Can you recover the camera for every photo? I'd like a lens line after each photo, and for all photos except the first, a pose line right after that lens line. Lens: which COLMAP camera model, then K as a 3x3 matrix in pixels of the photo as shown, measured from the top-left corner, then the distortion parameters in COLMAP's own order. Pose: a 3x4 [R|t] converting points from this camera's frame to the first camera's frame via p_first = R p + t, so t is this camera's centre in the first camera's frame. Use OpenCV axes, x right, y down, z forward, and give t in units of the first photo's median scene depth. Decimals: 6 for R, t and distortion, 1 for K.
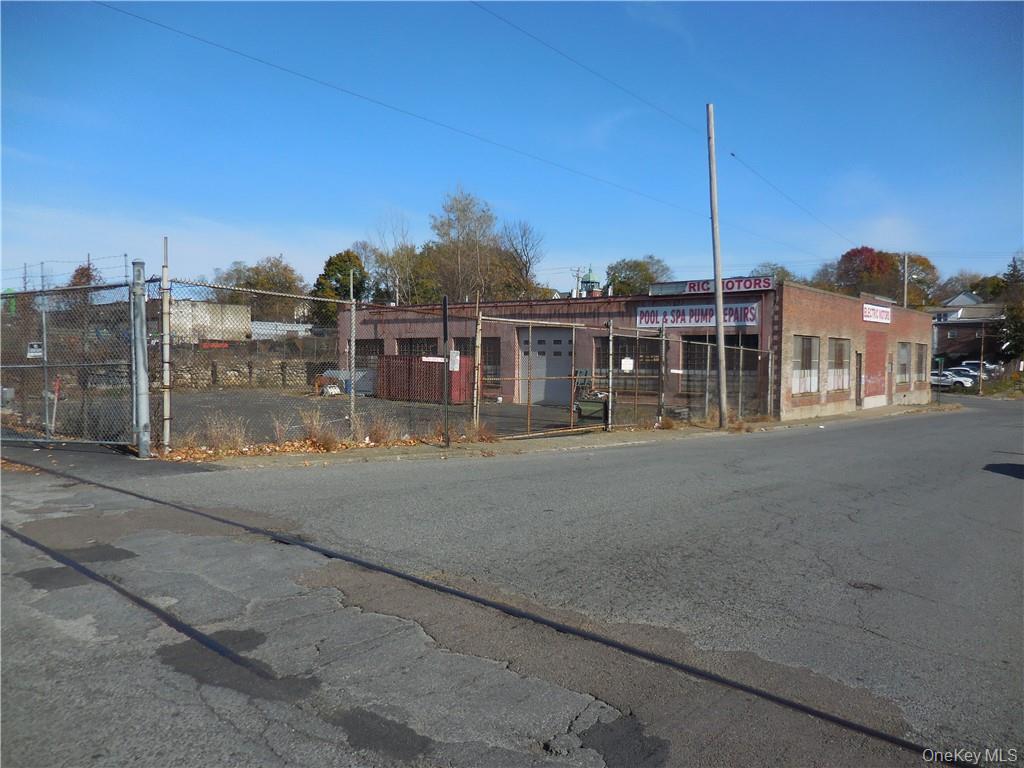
lens RADIAL K [[778.9, 0, 512.1], [0, 778.9, 390.8], [0, 0, 1]] dist [-0.004967, 0.024513]
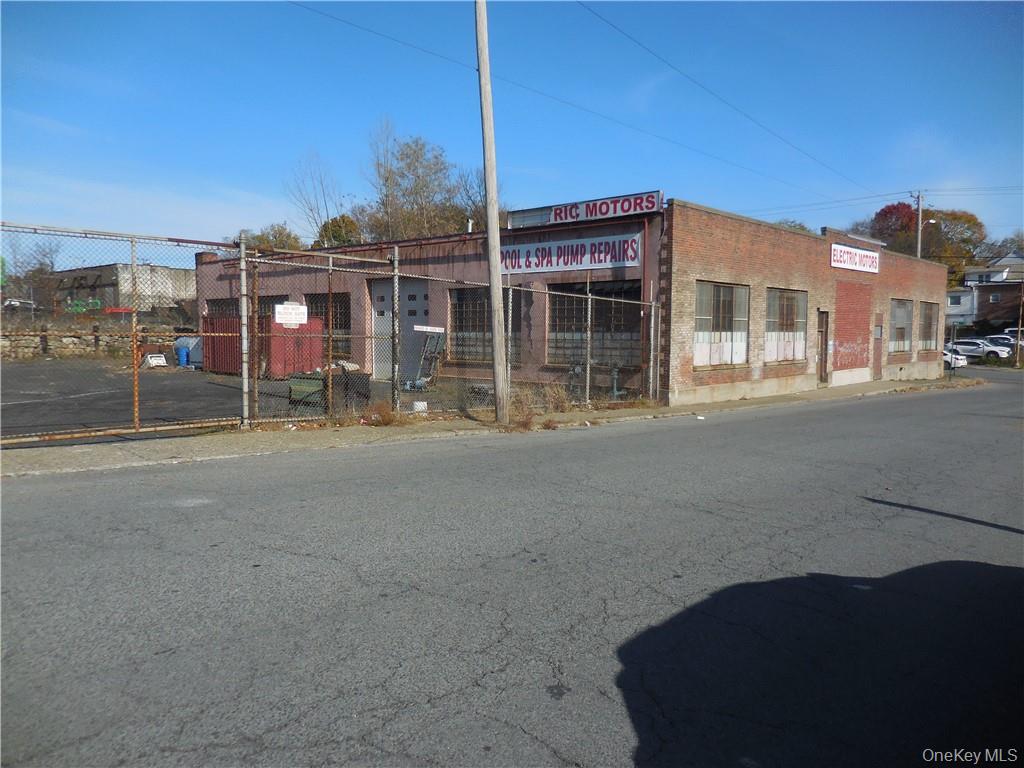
lens RADIAL K [[778.9, 0, 499.2], [0, 778.9, 389.2], [0, 0, 1]] dist [-0.004967, 0.024513]
pose [[0.997756, 0.003571, -0.066854, 0.219046], [-0.001308, 0.999426, 0.033858, 0.001205], [0.066937, -0.033695, 0.997188, 0.281019]]
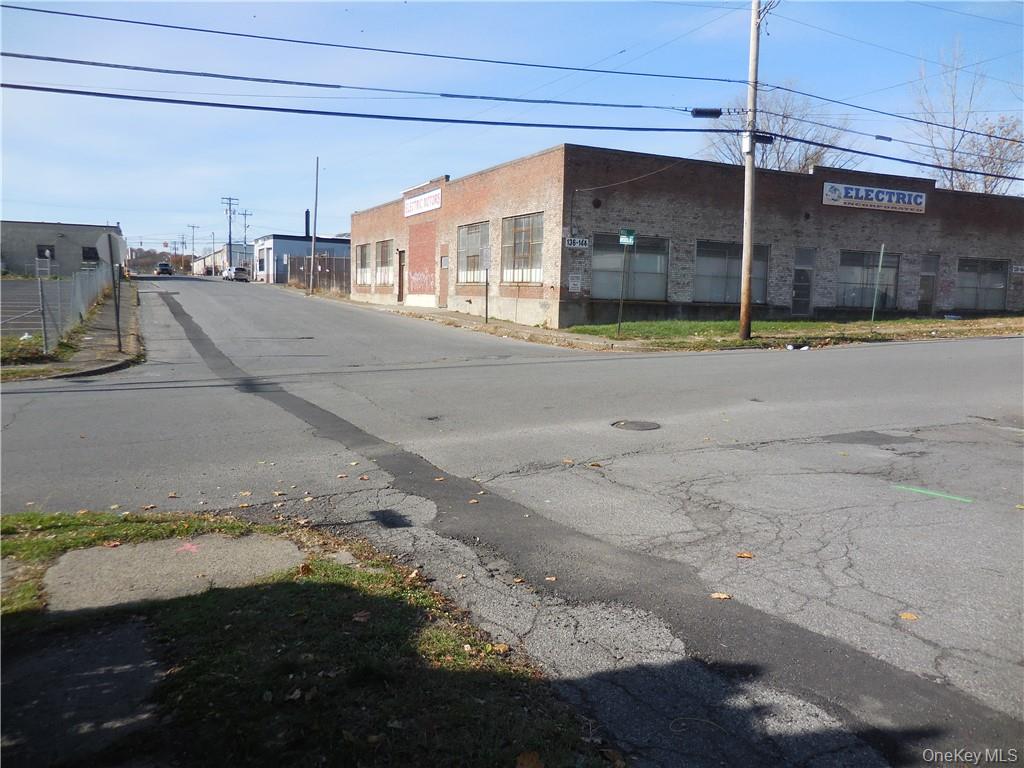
lens RADIAL K [[778.9, 0, 513.7], [0, 778.9, 389.8], [0, 0, 1]] dist [-0.004967, 0.024513]
pose [[-0.438048, 0.092053, -0.894226, 1.550270], [-0.067056, 0.988626, 0.134618, -0.016505], [0.896447, 0.118933, -0.426893, 1.863343]]
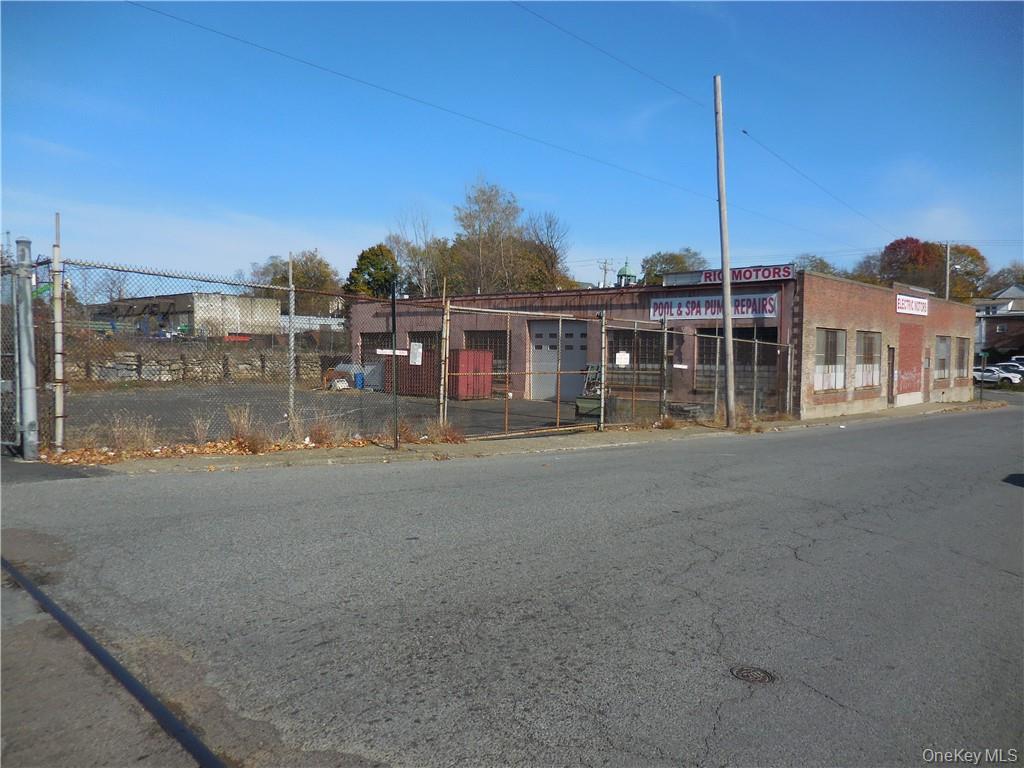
lens RADIAL K [[778.9, 0, 511.4], [0, 778.9, 391.5], [0, 0, 1]] dist [-0.004967, 0.024513]
pose [[0.998735, 0.004841, -0.050052, 0.040264], [-0.004438, 0.999957, 0.008173, -0.000908], [0.050090, -0.007940, 0.998713, 0.044087]]
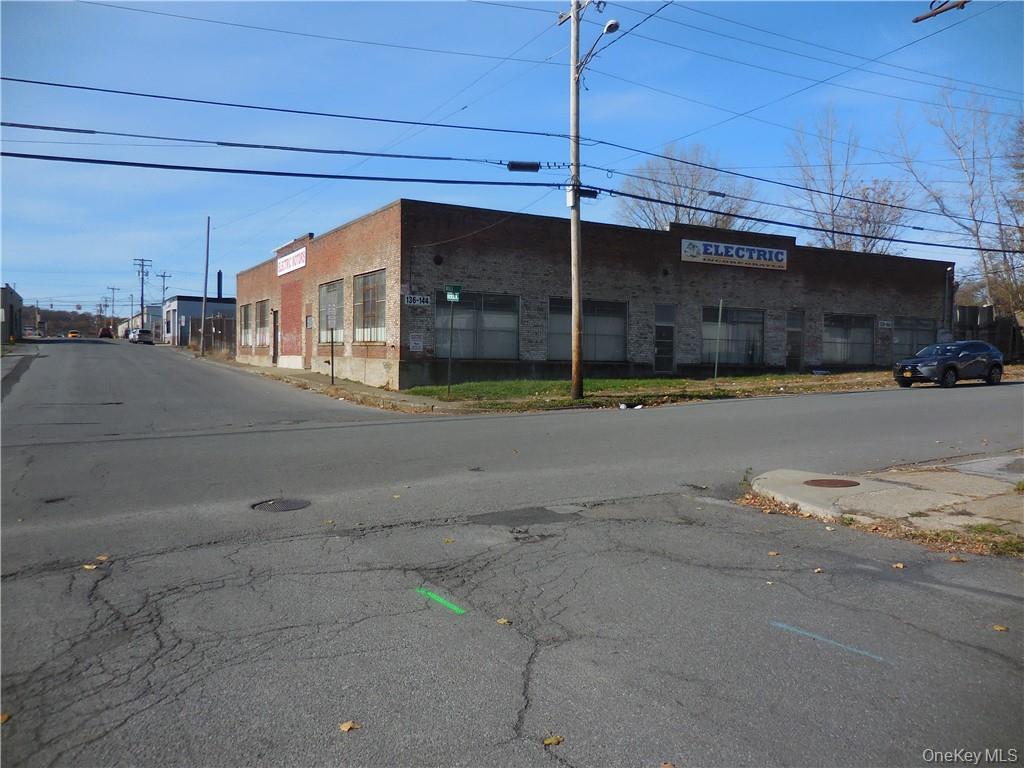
lens RADIAL K [[778.9, 0, 514.5], [0, 778.9, 391.1], [0, 0, 1]] dist [-0.004967, 0.024513]
pose [[-0.375216, 0.031269, -0.926410, 1.473749], [-0.056603, 0.996793, 0.056570, -0.021841], [0.925208, 0.073663, -0.372242, 1.939176]]
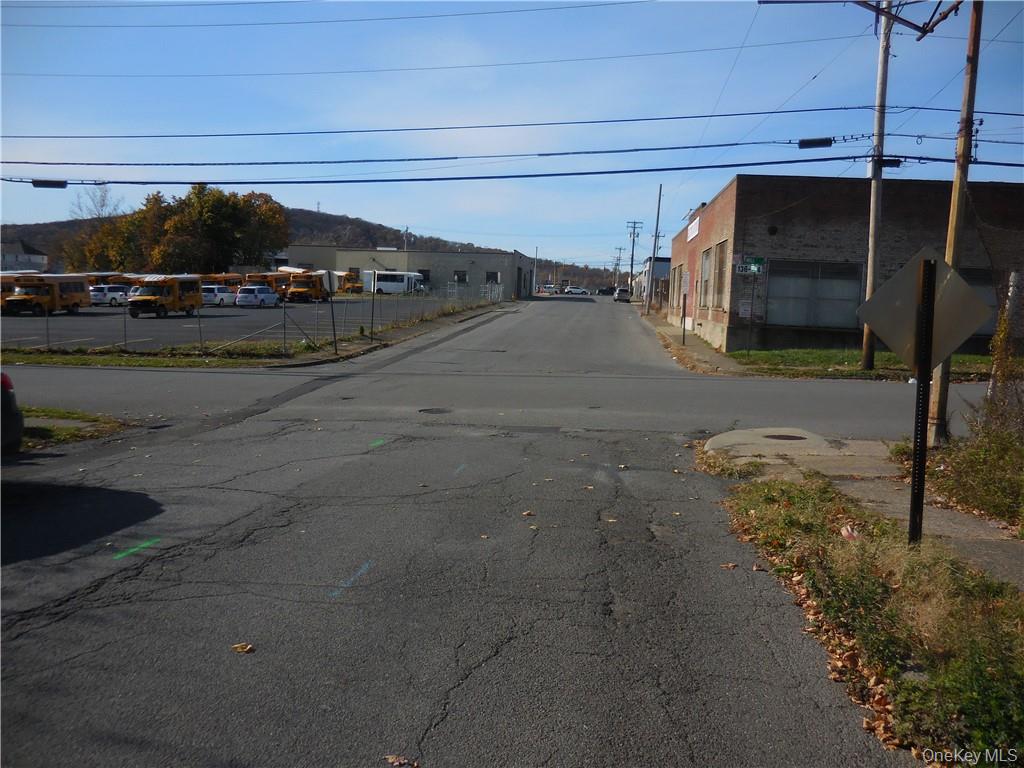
lens RADIAL K [[839.6, 0, 512.1], [0, 839.6, 389.6], [0, 0, 1]] dist [-0.042394, 0.016962]
pose [[-0.846013, 0.018143, -0.532854, 1.474395], [-0.066231, 0.988103, 0.138798, -0.042018], [0.529033, 0.152717, -0.834747, 2.166116]]
